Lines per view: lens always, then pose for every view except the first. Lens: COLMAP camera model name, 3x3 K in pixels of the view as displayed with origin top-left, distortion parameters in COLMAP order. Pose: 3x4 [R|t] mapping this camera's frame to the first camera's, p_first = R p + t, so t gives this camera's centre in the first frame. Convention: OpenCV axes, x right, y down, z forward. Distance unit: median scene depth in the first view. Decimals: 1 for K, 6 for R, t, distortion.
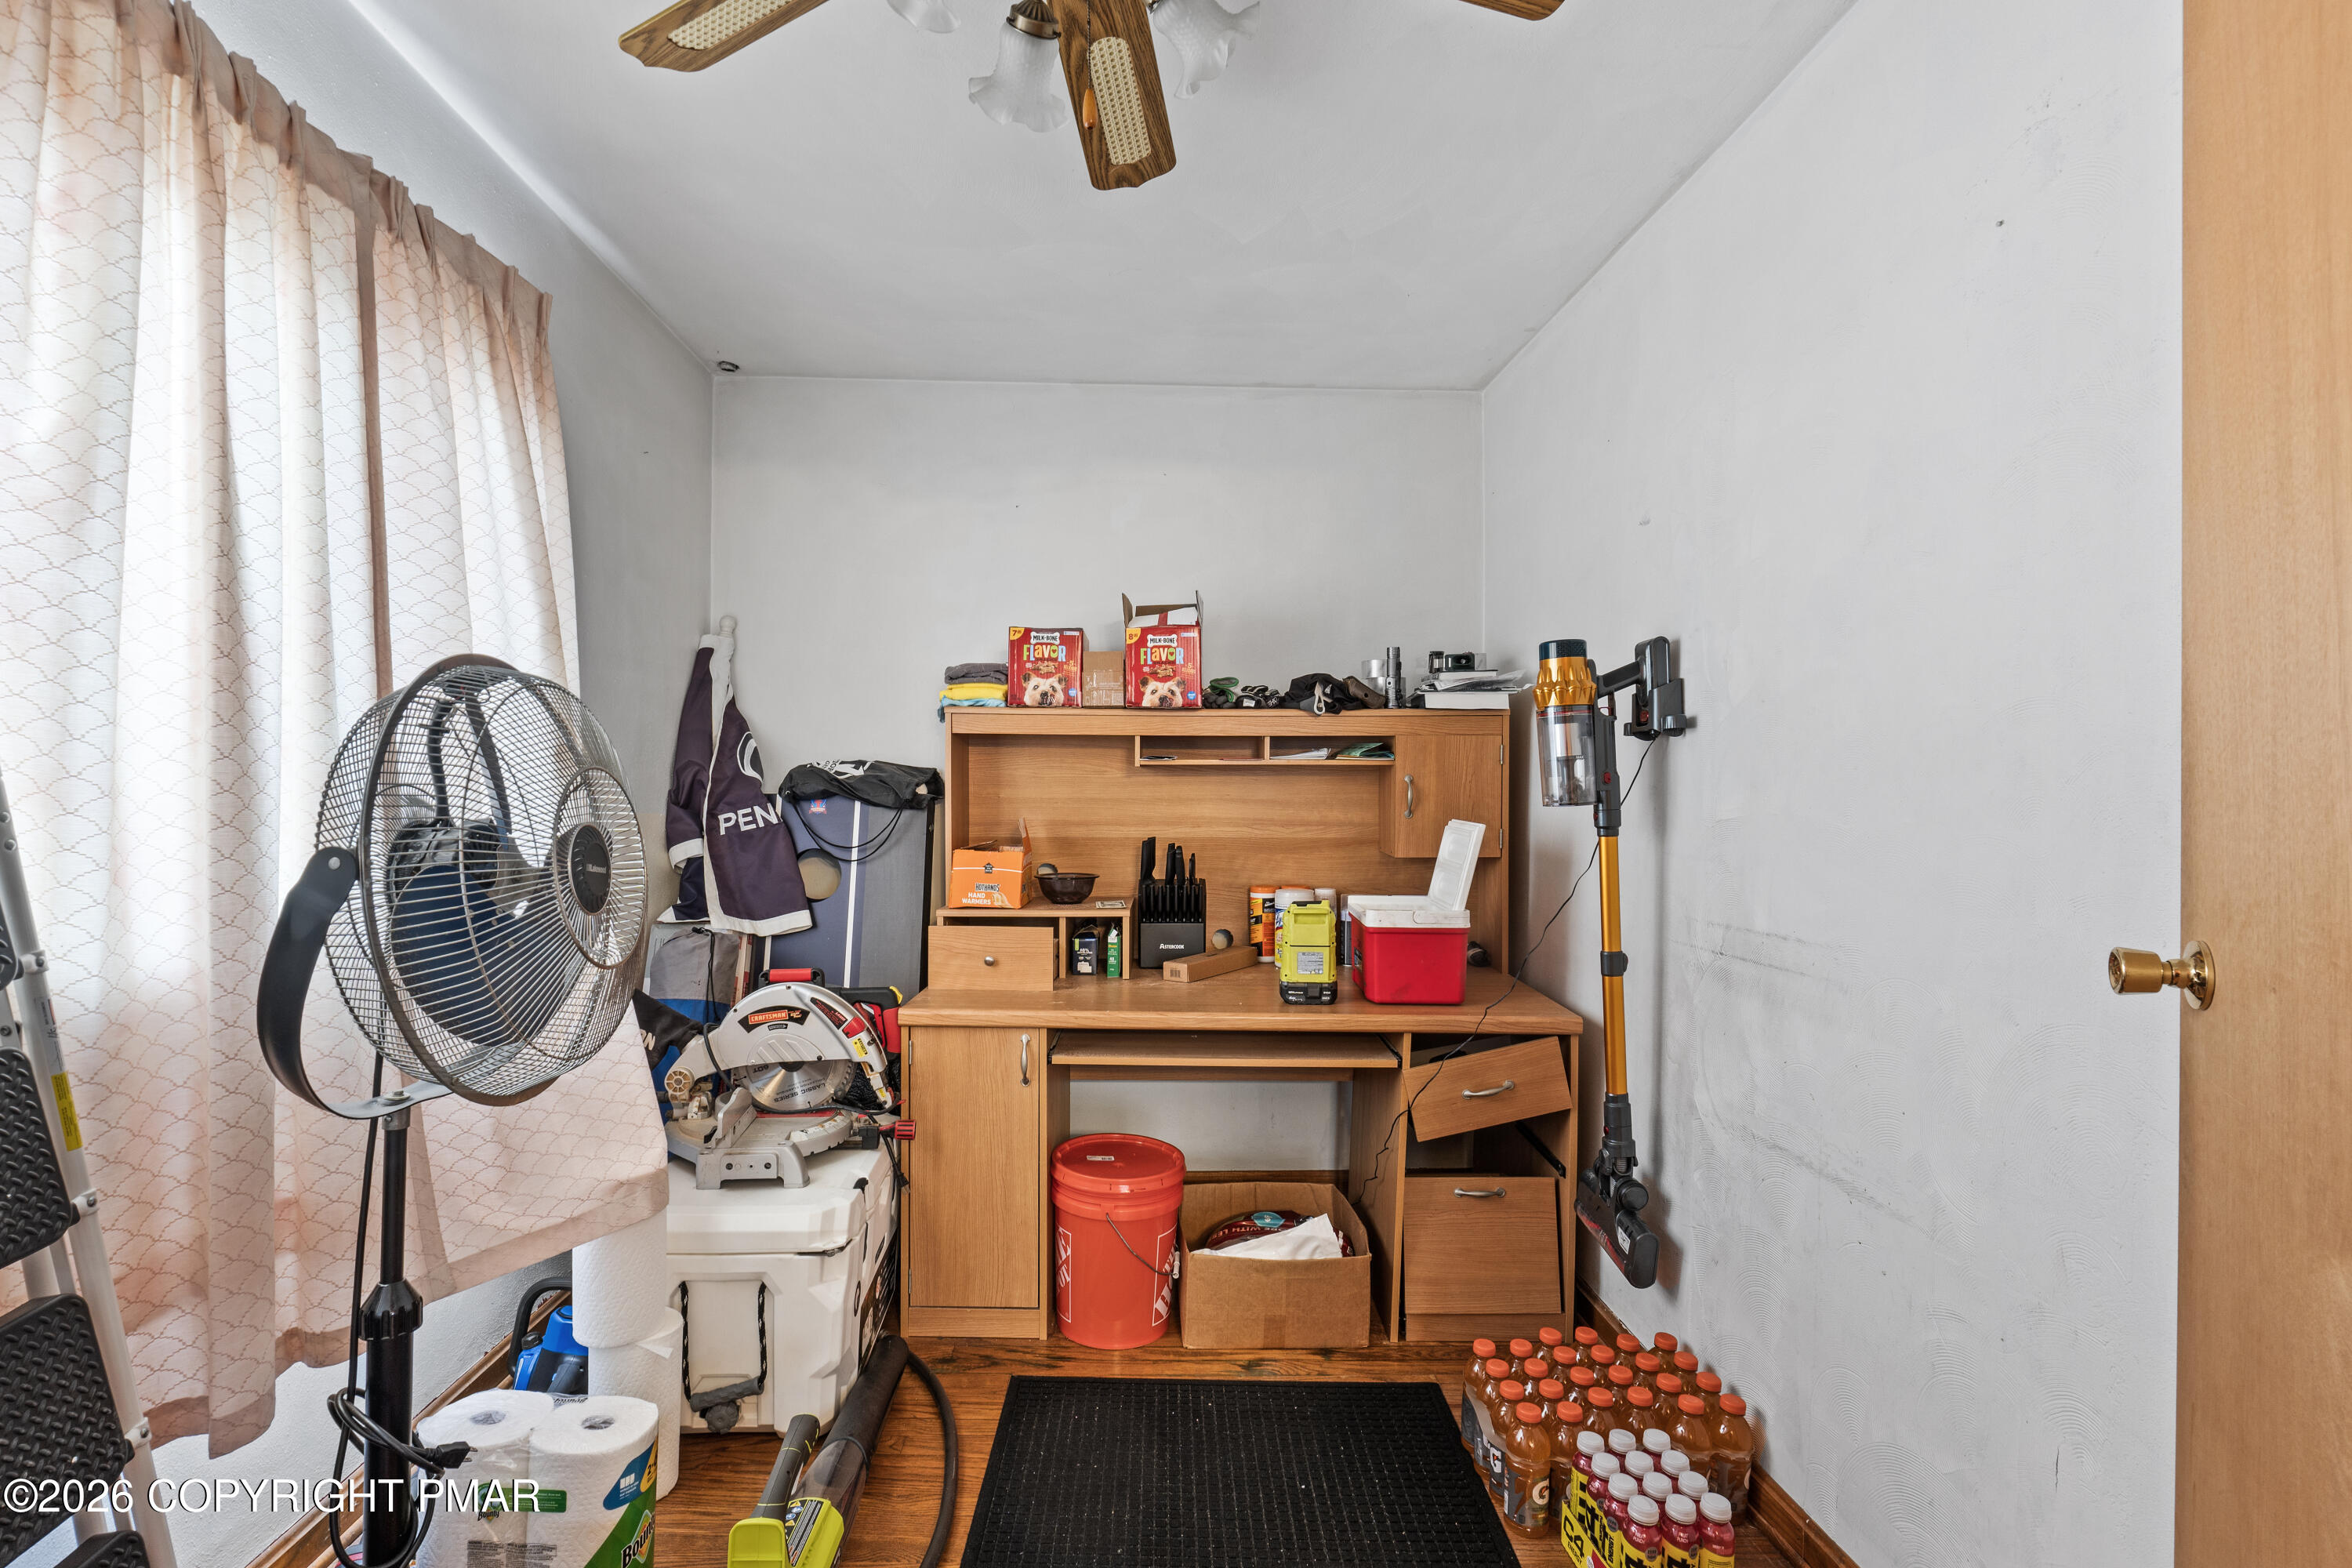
lens RADIAL K [[1132.9, 0, 1172.2], [0, 1132.9, 785.6], [0, 0, 1]] dist [-0.003667, -0.000434]
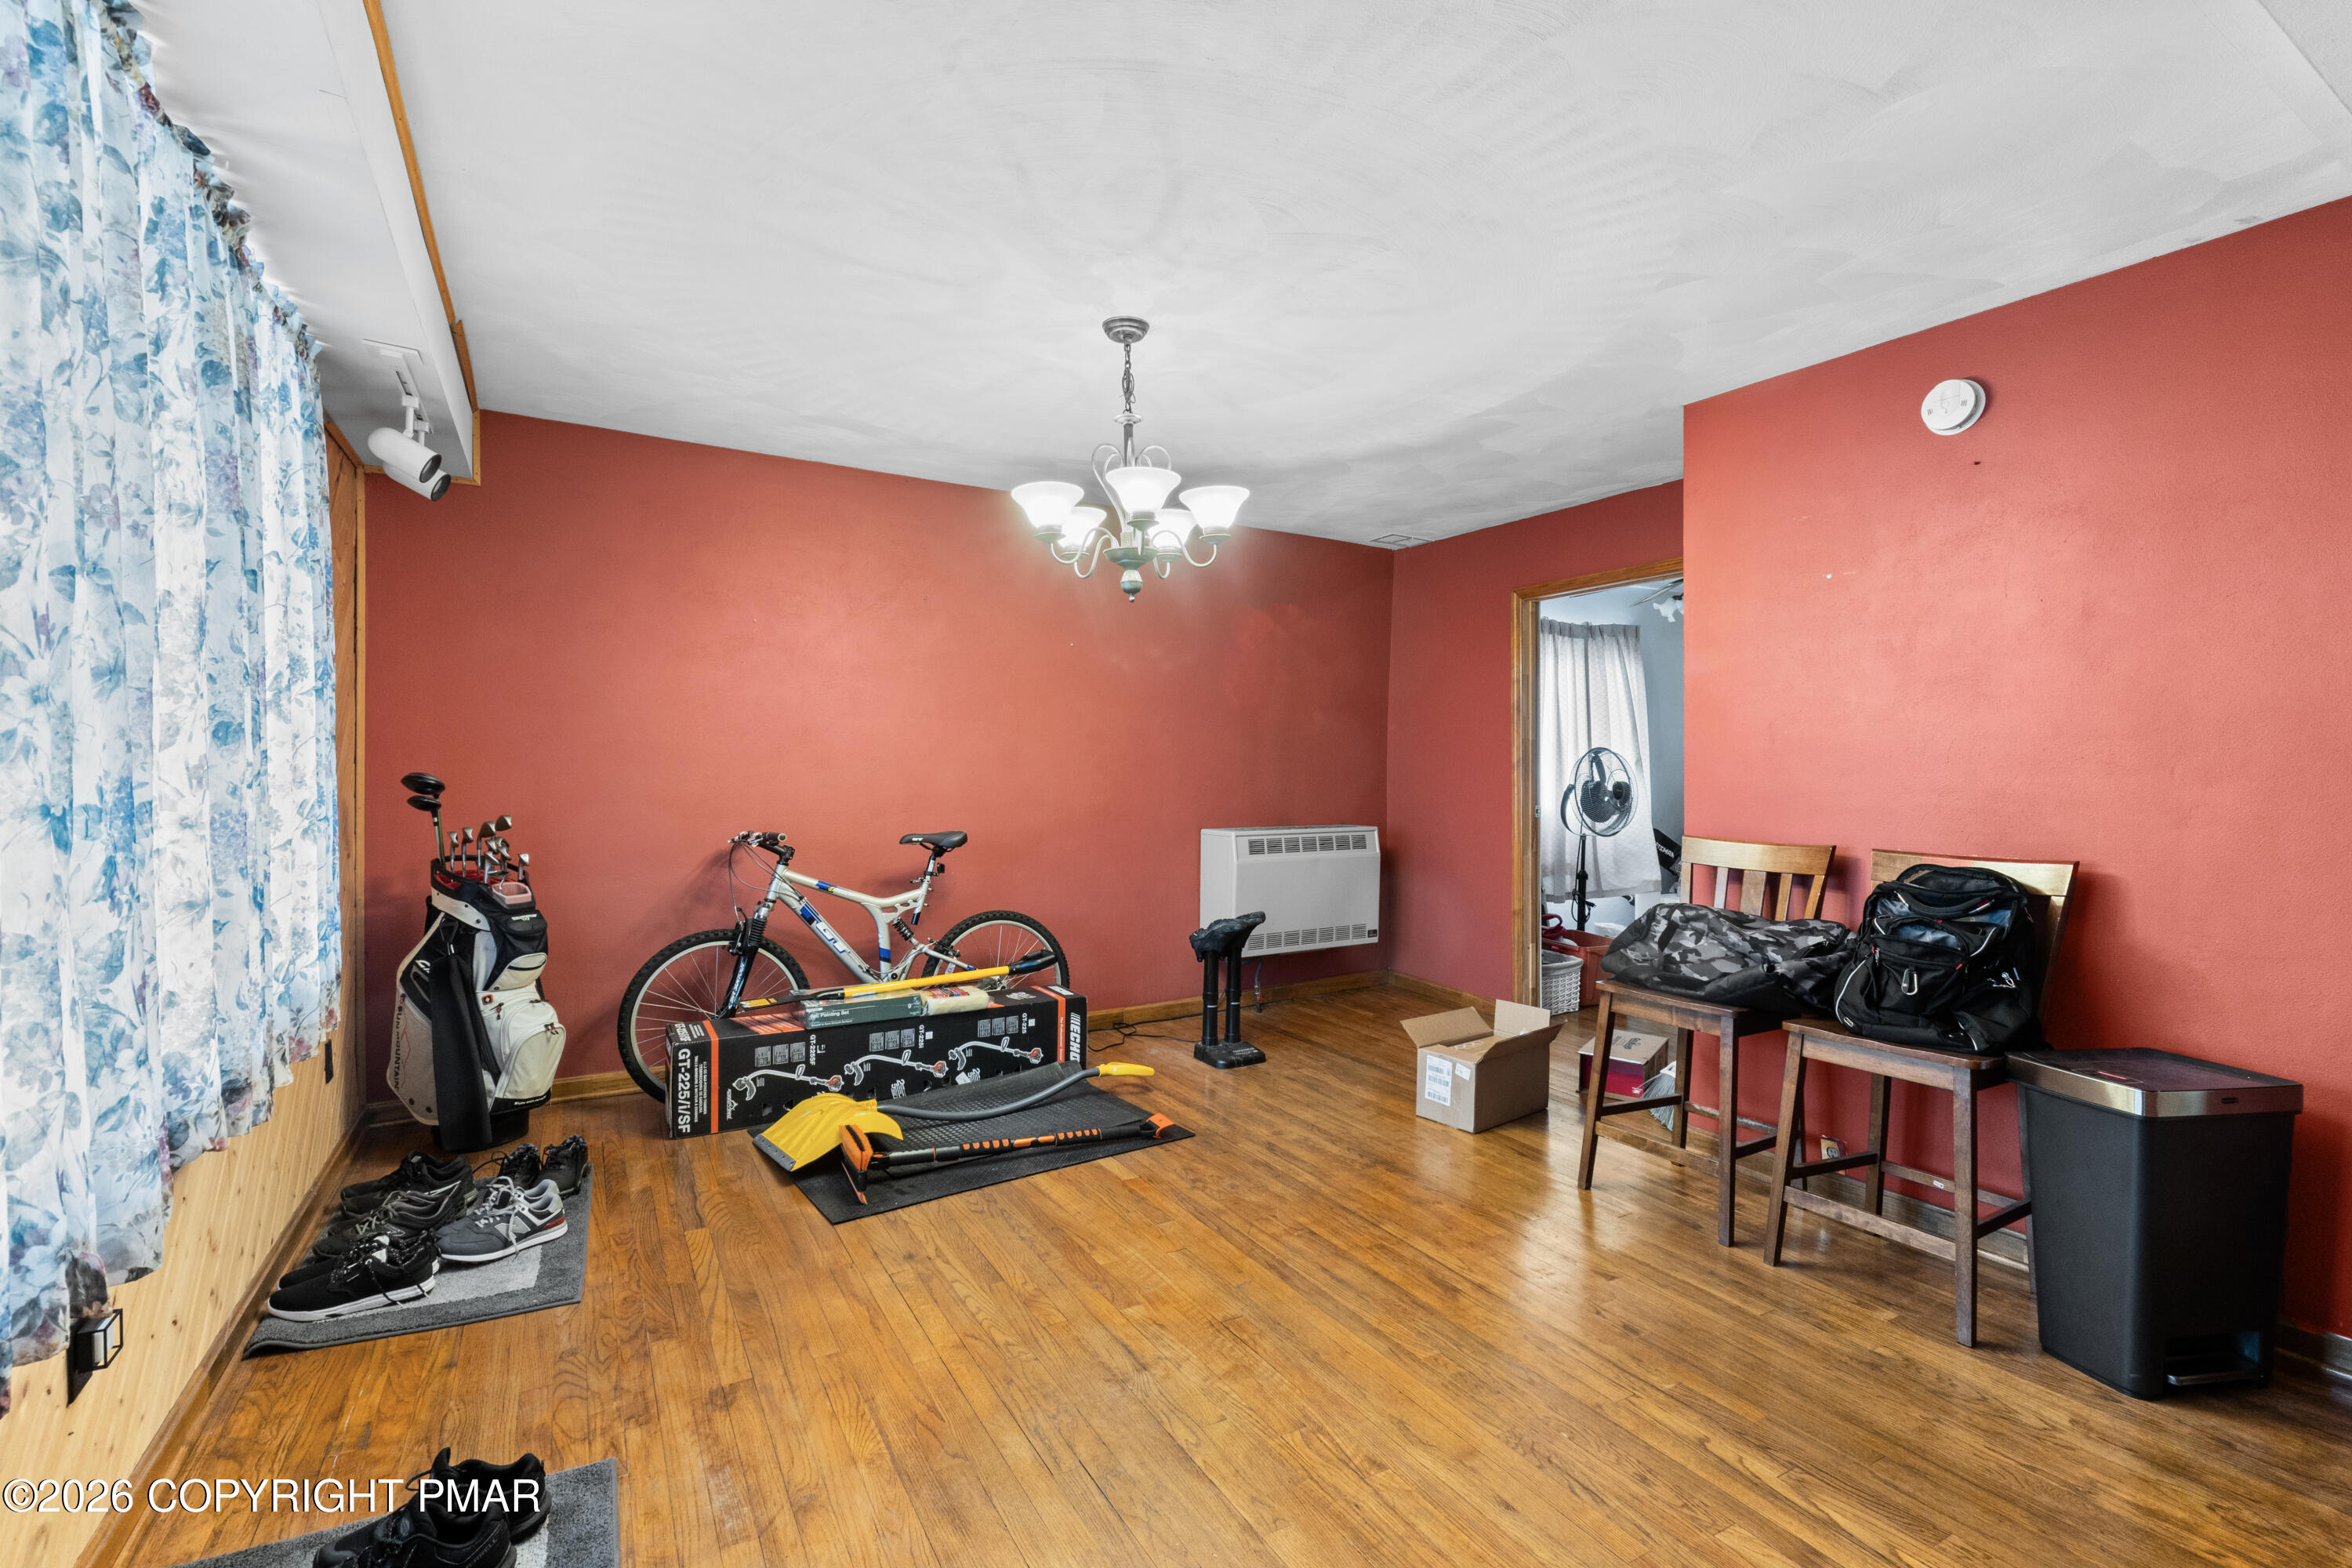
lens RADIAL K [[1038.8, 0, 1174.6], [0, 1038.8, 786.0], [0, 0, 1]] dist [-0.000601, -0.000079]
pose [[0.517912, 0.020441, -0.855190, 2.028473], [-0.014775, 0.999779, 0.014949, 0.003844], [0.855306, 0.004893, 0.518100, -2.589373]]
